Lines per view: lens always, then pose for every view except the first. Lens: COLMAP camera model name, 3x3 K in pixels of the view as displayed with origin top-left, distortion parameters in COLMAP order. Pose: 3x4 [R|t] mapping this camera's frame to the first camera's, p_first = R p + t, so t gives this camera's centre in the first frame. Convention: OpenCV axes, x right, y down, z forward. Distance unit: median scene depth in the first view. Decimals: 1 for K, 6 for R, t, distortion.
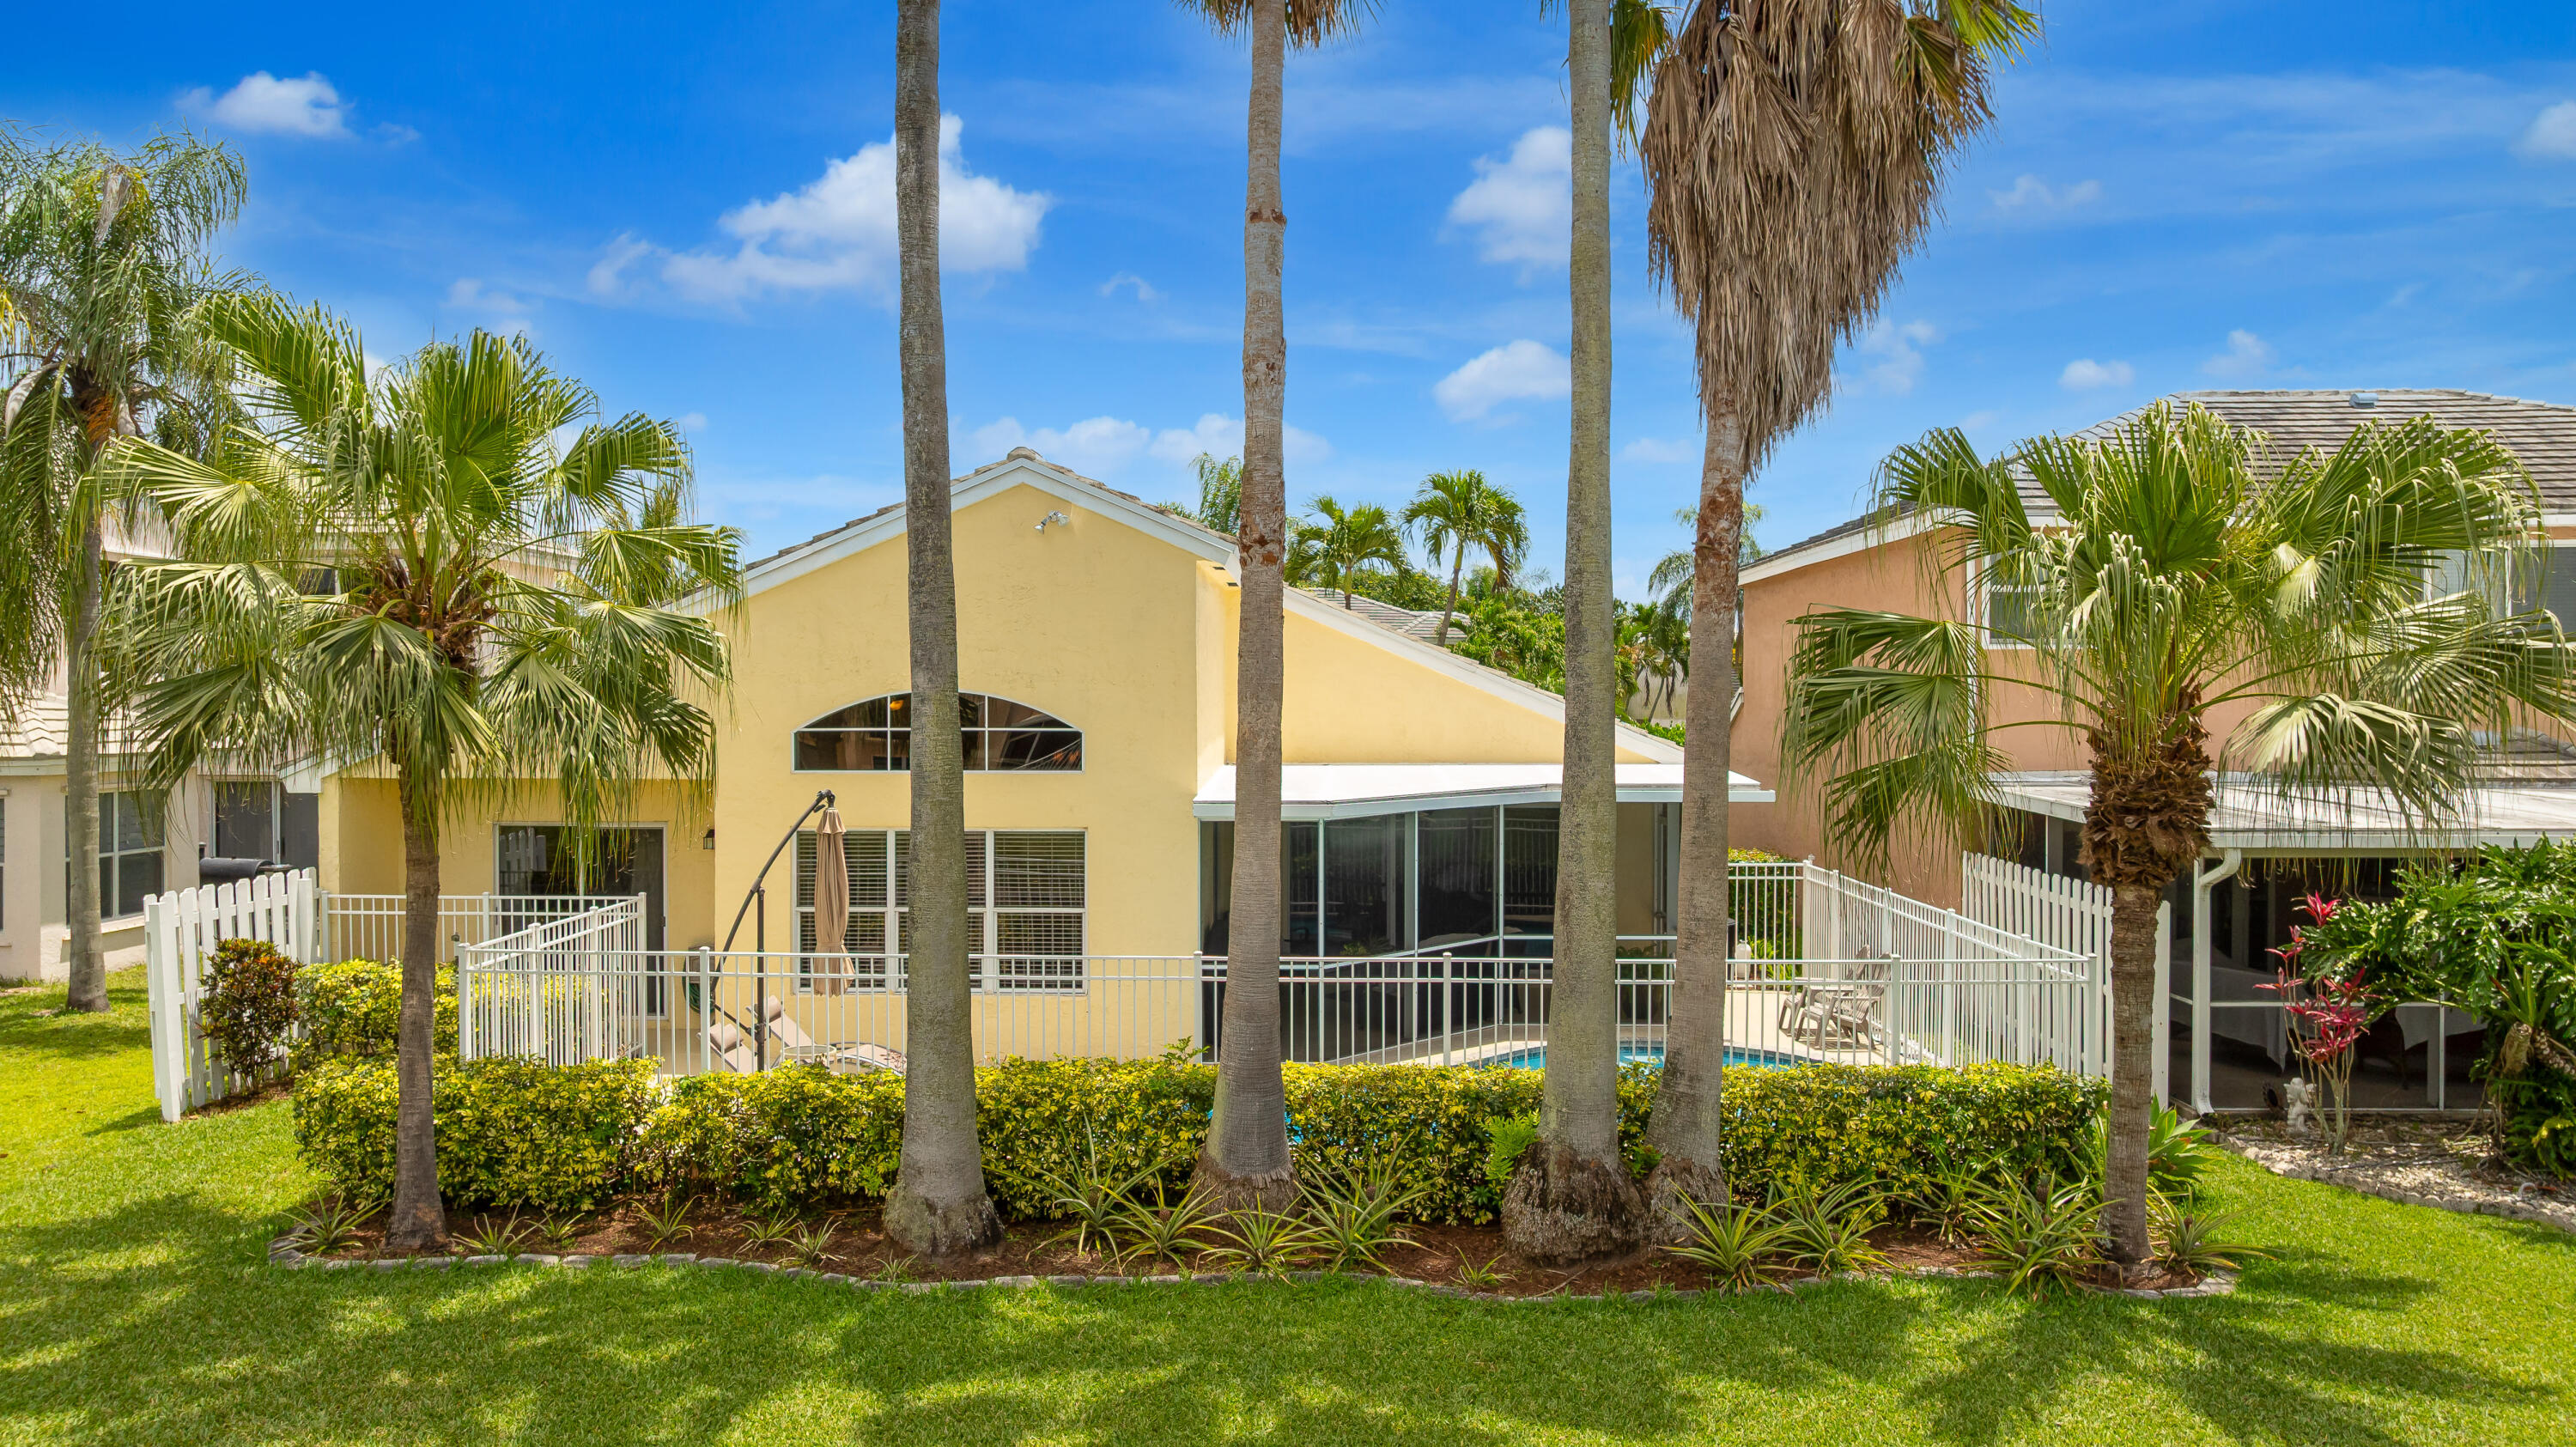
lens RADIAL K [[1767.5, 0, 1298.4], [0, 1767.5, 727.1], [0, 0, 1]] dist [-0.035491, -0.000558]
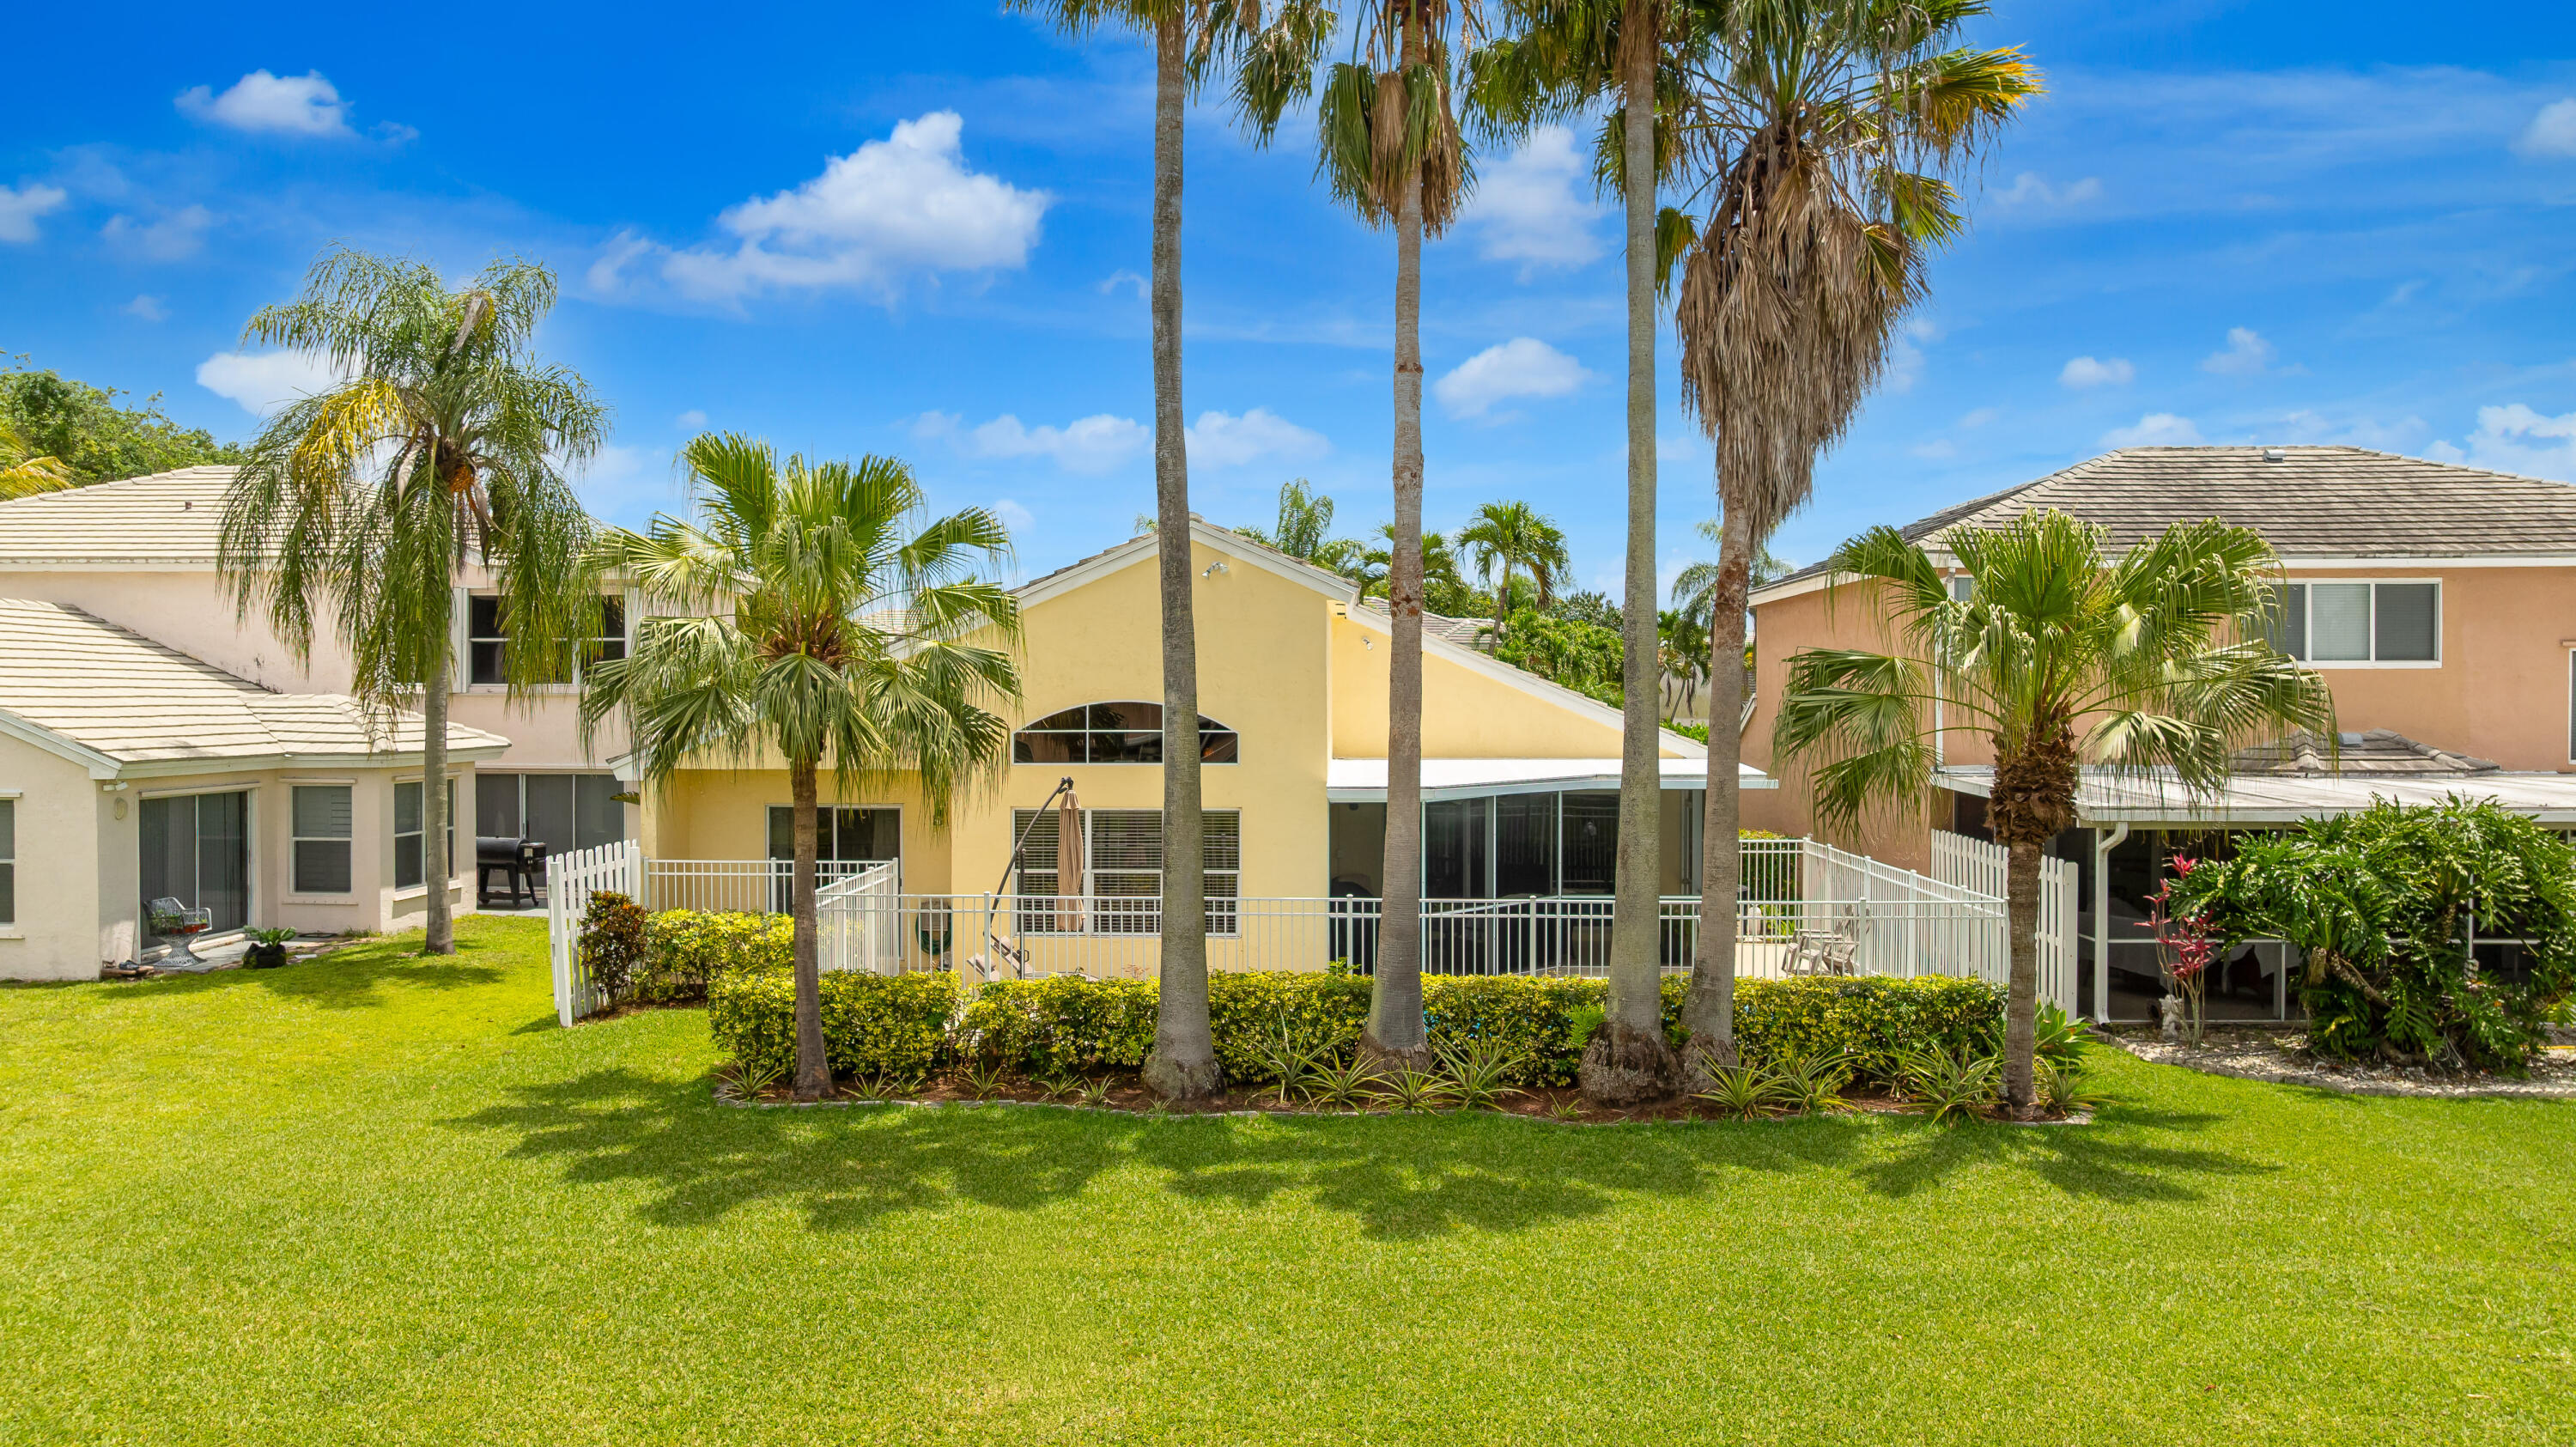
lens RADIAL K [[1765.8, 0, 1288.0], [0, 1765.8, 723.5], [0, 0, 1]] dist [-0.042304, -0.002568]
pose [[0.999867, 0.000036, -0.016312, -0.092254], [-0.000049, 1.000000, -0.000813, -0.004814], [0.016312, 0.000813, 0.999867, -0.406983]]
